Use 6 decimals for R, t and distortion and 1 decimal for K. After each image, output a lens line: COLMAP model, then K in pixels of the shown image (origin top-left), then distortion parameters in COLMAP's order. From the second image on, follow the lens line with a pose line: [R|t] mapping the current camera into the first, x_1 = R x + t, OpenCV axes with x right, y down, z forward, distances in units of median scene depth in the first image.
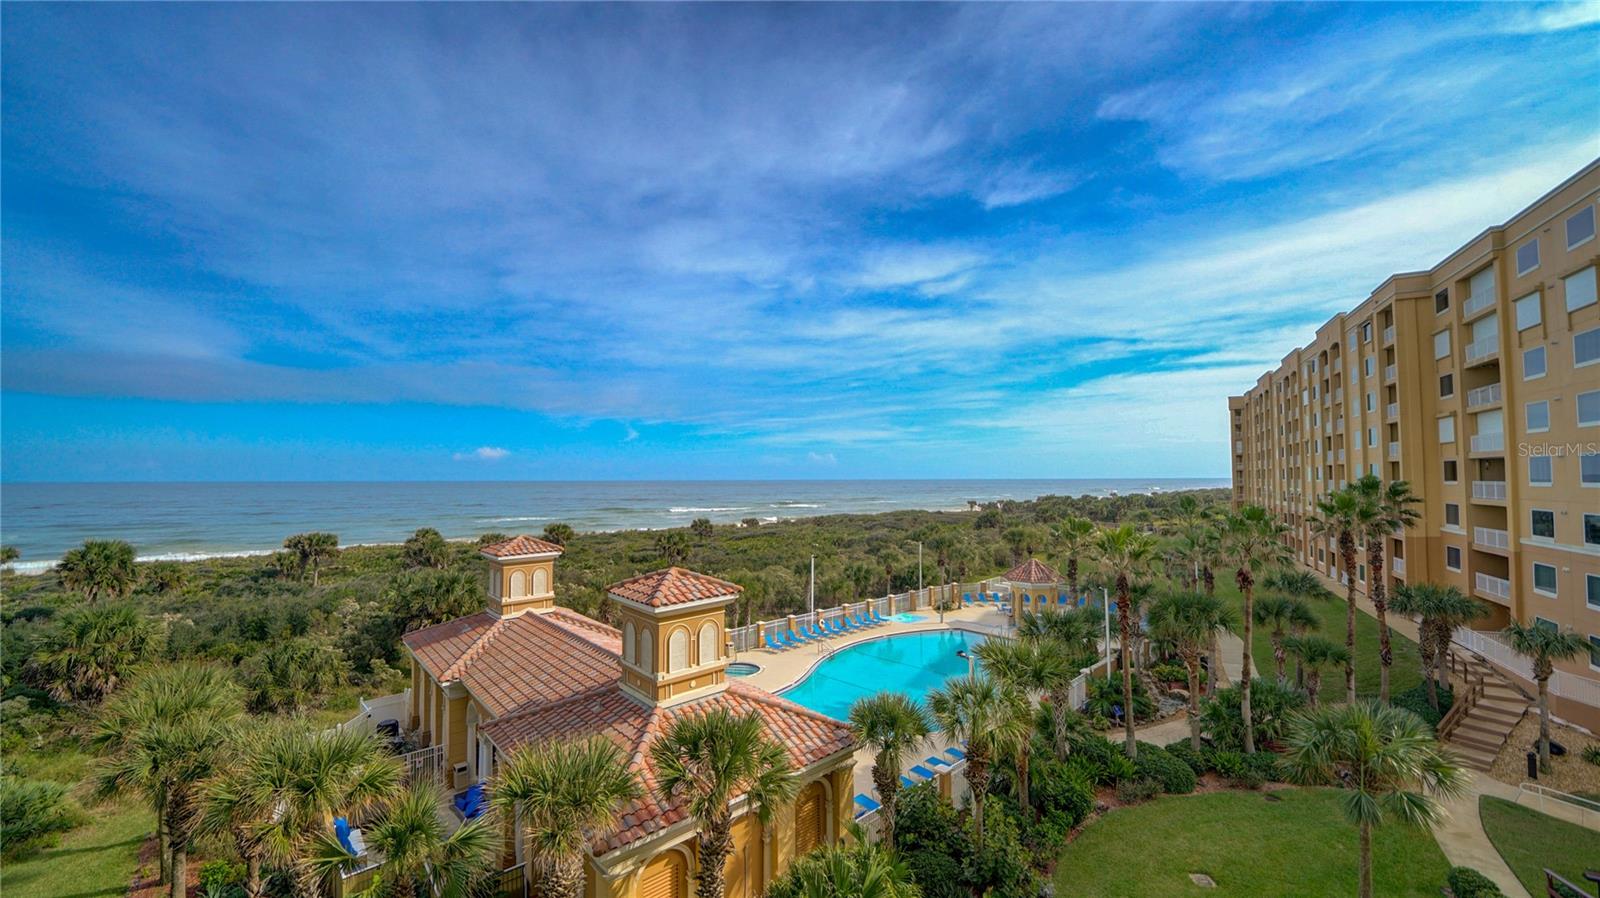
lens RADIAL K [[598.9, 0, 763.8], [0, 598.9, 455.0], [0, 0, 1]] dist [-0.015463, 0.000030]
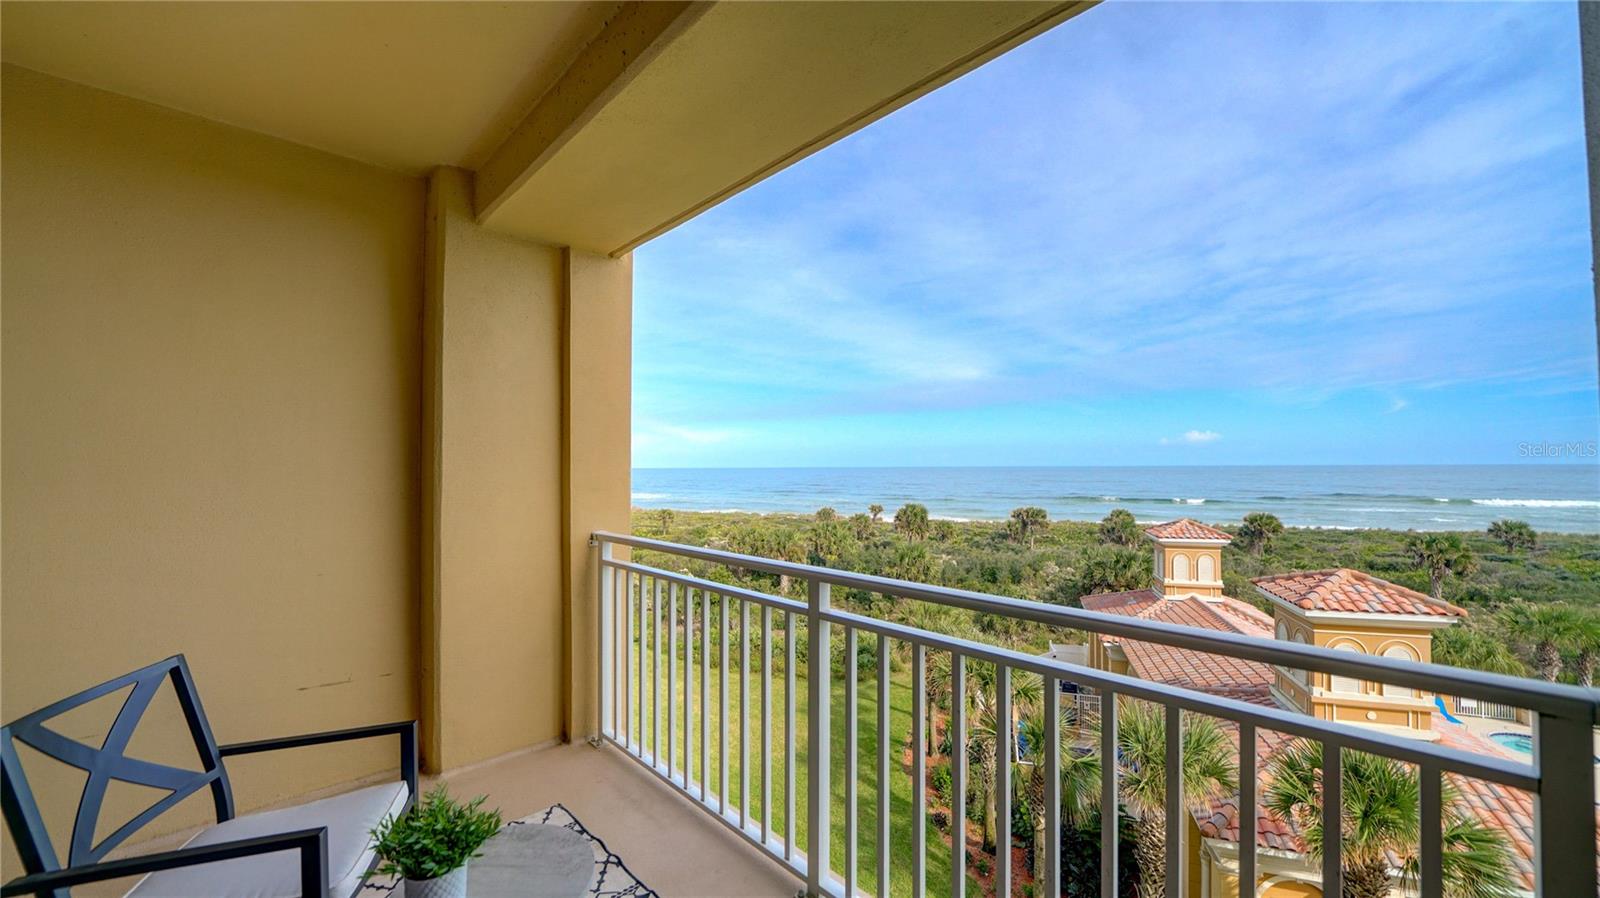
lens RADIAL K [[585.4, 0, 807.6], [0, 585.4, 454.9], [0, 0, 1]] dist [-0.000915, -0.000065]
pose [[0.487880, -0.018017, -0.872725, 0.100861], [0.037896, 0.999282, 0.000555, 0.001075], [0.872088, -0.033343, 0.488212, -0.018492]]
